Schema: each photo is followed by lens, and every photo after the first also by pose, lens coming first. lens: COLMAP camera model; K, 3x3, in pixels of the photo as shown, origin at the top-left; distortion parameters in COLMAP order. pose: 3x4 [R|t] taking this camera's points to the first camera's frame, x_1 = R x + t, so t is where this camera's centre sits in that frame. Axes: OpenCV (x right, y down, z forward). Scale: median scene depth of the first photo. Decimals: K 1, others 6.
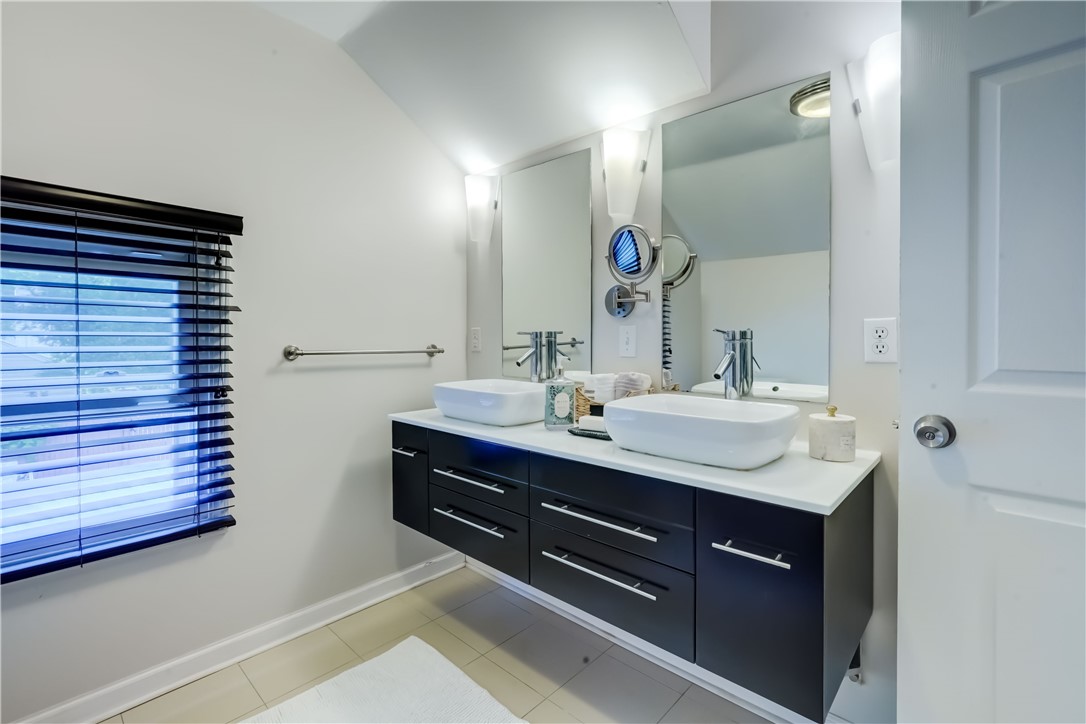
lens RADIAL K [[490.8, 0, 550.6], [0, 490.8, 336.4], [0, 0, 1]] dist [-0.000612, 0.000221]
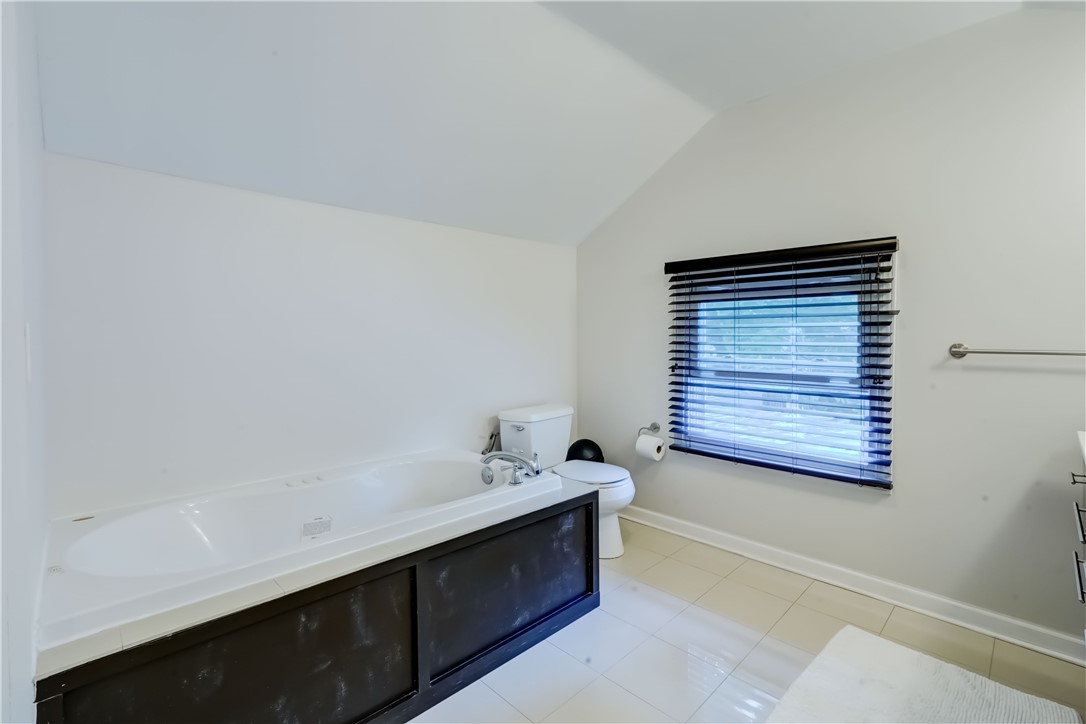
lens RADIAL K [[490.8, 0, 550.6], [0, 490.8, 336.4], [0, 0, 1]] dist [-0.000612, 0.000221]
pose [[-0.054559, -0.004337, -0.998501, 0.630137], [0.004054, 0.999981, -0.004565, 0.004445], [0.998502, -0.004297, -0.054541, 0.220494]]
